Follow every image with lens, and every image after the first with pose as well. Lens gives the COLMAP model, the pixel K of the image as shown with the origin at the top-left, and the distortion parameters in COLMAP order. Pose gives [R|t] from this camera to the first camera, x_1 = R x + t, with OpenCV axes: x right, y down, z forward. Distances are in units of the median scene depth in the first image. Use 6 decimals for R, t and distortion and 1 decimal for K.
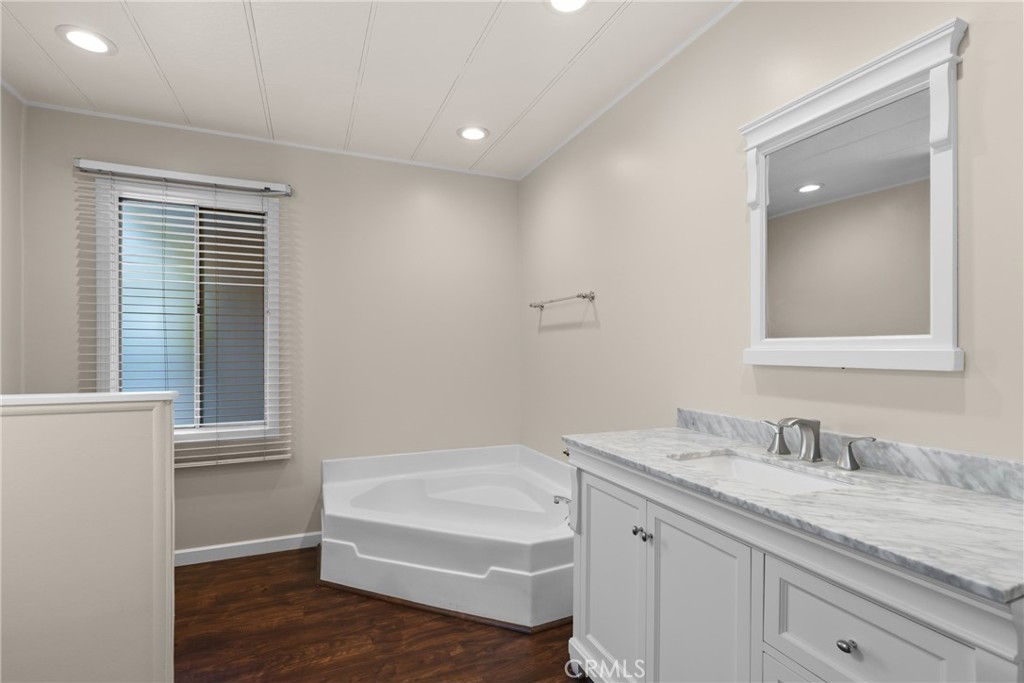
lens RADIAL K [[474.8, 0, 539.9], [0, 474.8, 349.8], [0, 0, 1]] dist [0.001588, 0.000410]
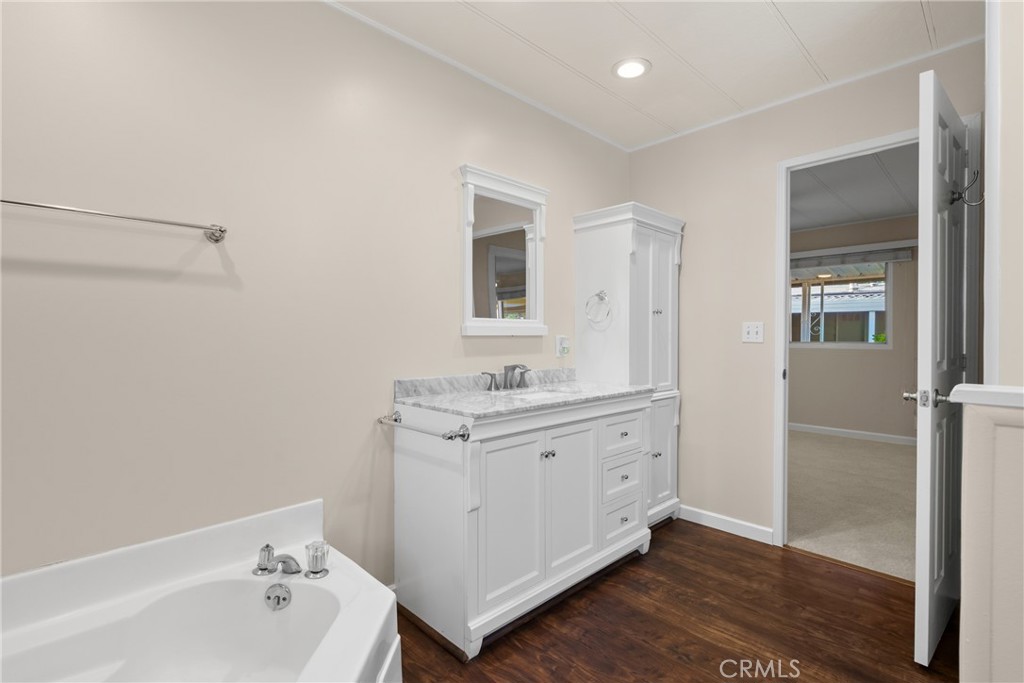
lens RADIAL K [[470.0, 0, 512.0], [0, 470.0, 341.5], [0, 0, 1]] dist [-0.001392, 0.000375]
pose [[-0.301879, -0.018551, 0.953166, -0.943451], [-0.000711, 0.999815, 0.019234, 0.023233], [-0.953346, 0.005129, -0.301836, 1.333794]]
